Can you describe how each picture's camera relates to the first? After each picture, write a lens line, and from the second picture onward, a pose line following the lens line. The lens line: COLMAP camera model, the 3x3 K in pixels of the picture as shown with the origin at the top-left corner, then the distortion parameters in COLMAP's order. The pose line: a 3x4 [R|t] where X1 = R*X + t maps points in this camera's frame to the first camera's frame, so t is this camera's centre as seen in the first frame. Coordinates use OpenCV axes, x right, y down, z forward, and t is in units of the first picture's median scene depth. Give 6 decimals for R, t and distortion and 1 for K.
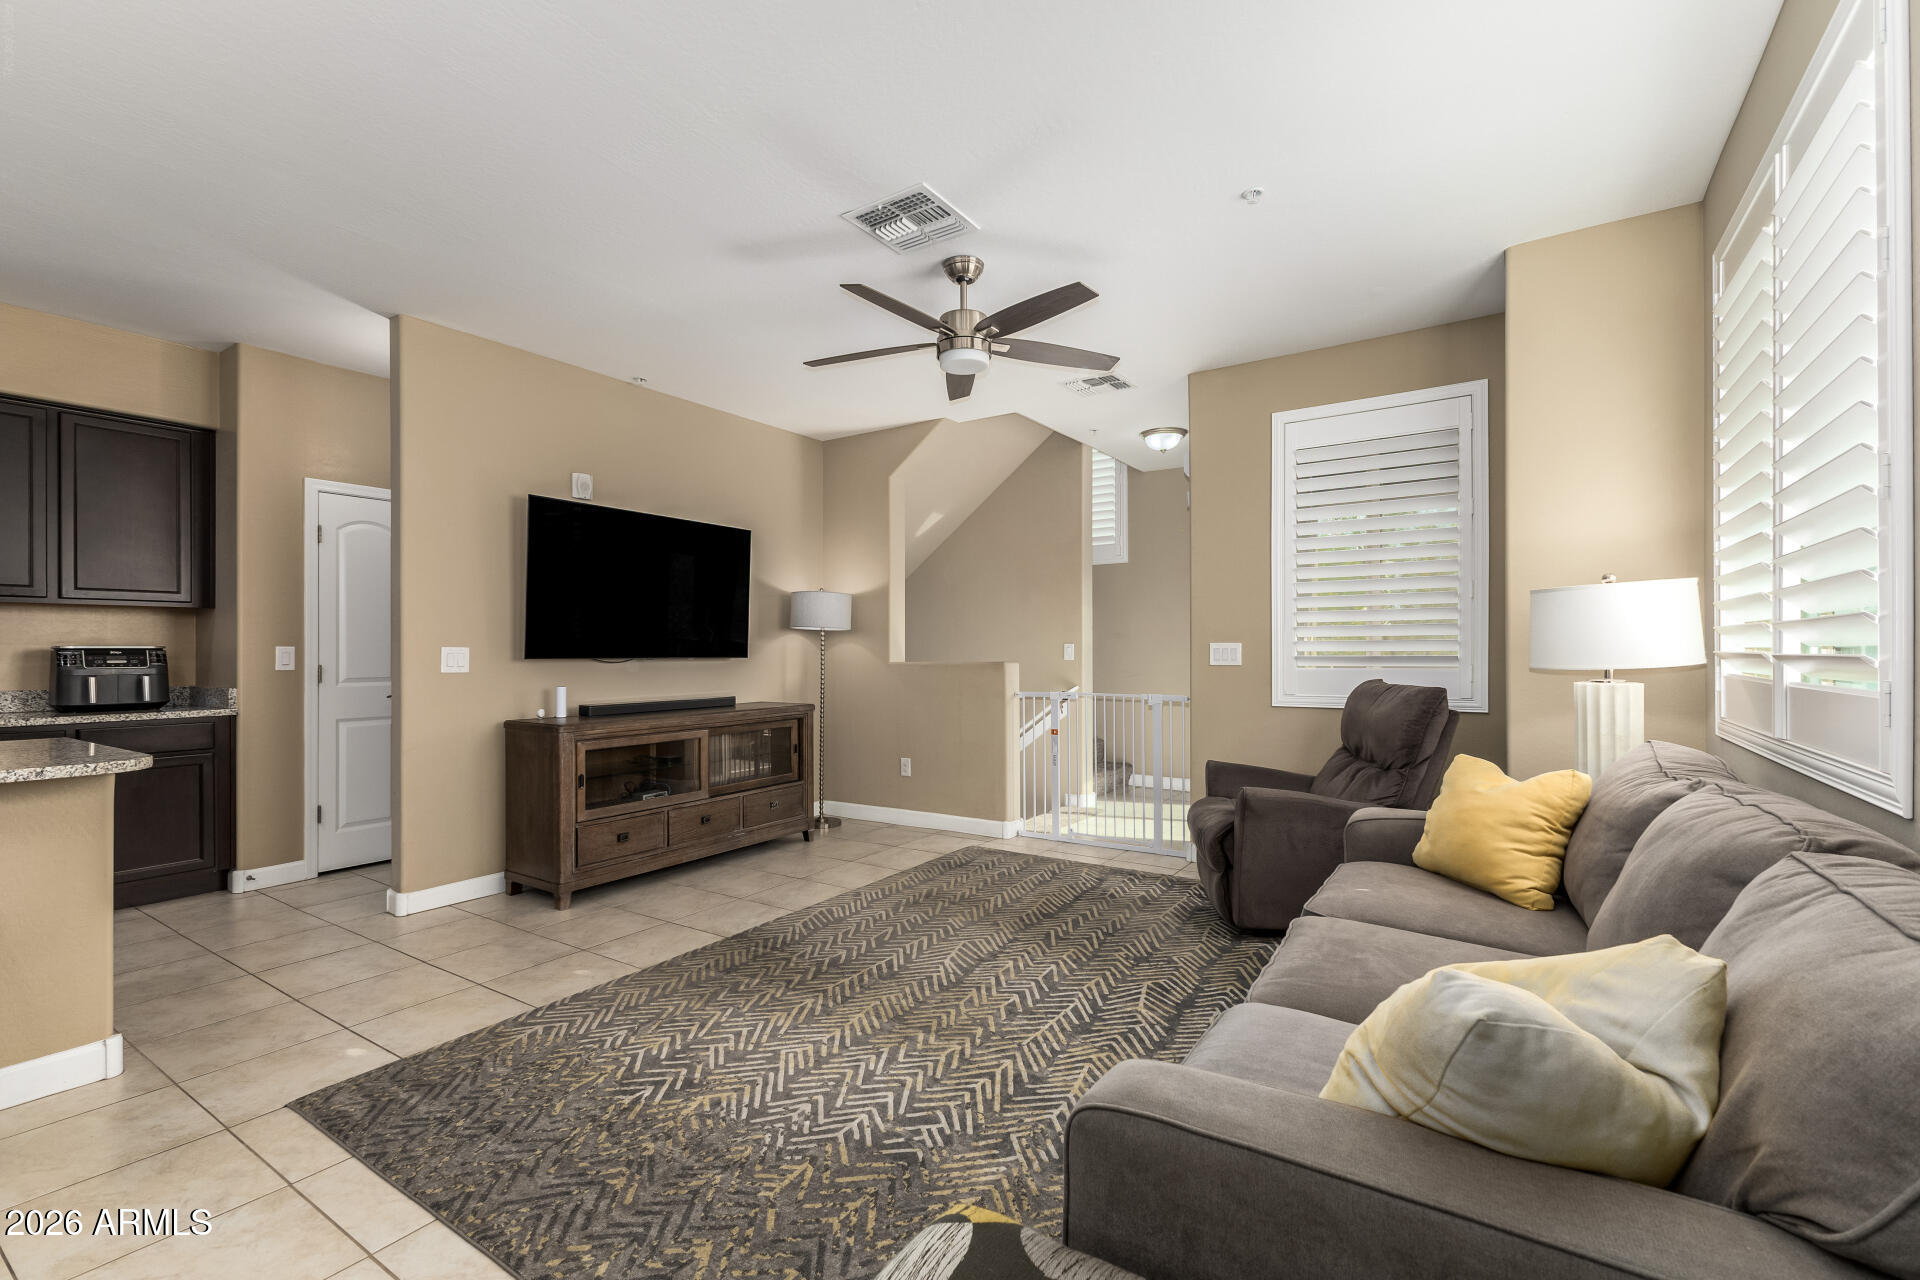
lens RADIAL K [[828.7, 0, 951.7], [0, 828.7, 641.7], [0, 0, 1]] dist [0.001759, 0.000208]
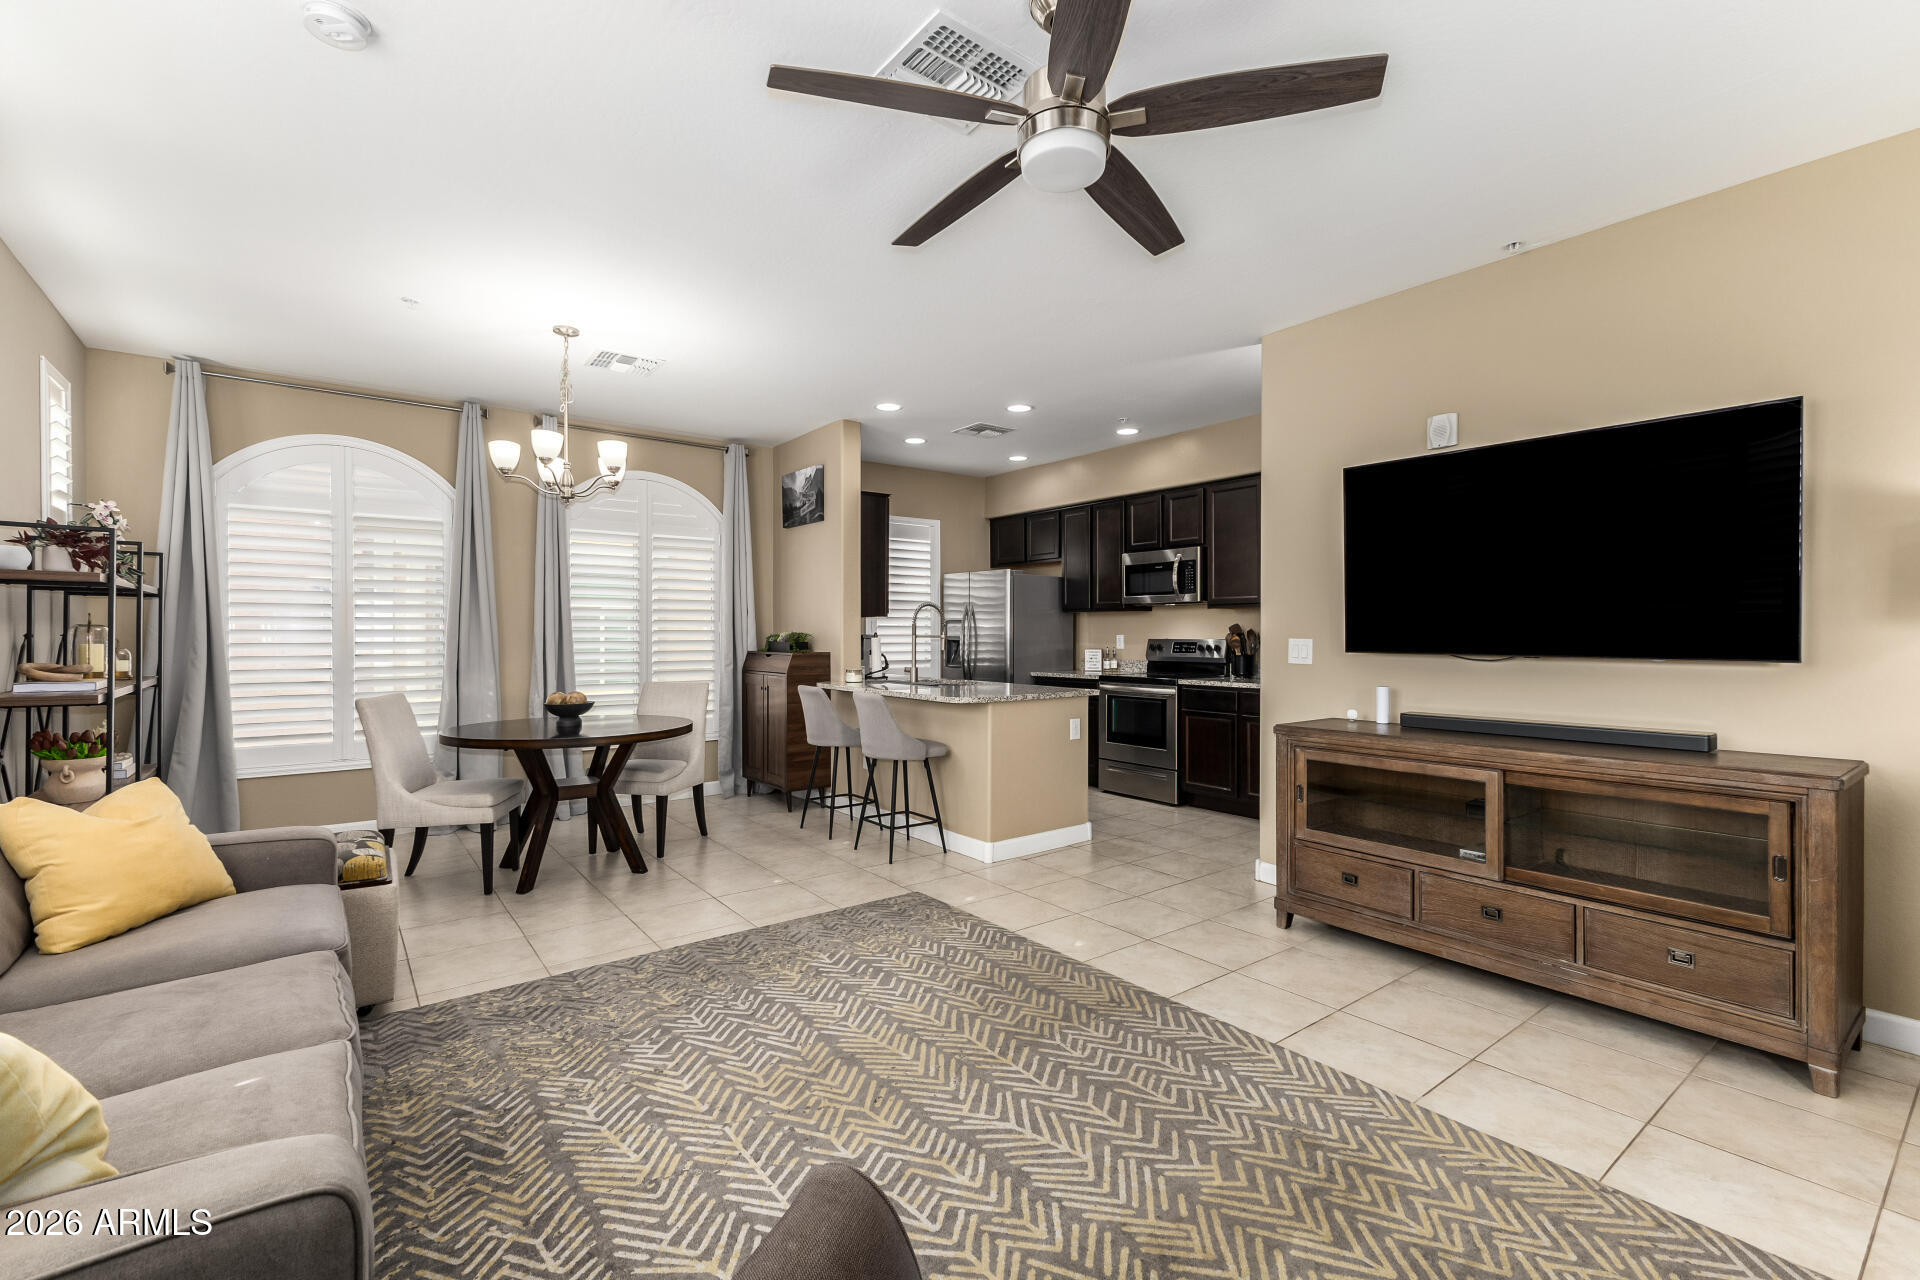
lens RADIAL K [[847.1, 0, 968.2], [0, 847.1, 637.4], [0, 0, 1]] dist [0.003493, 0.000443]
pose [[-0.320778, 0.008478, -0.947116, 0.556369], [0.012424, 0.999912, 0.004742, -0.005490], [0.947073, -0.010246, -0.320855, 1.035365]]
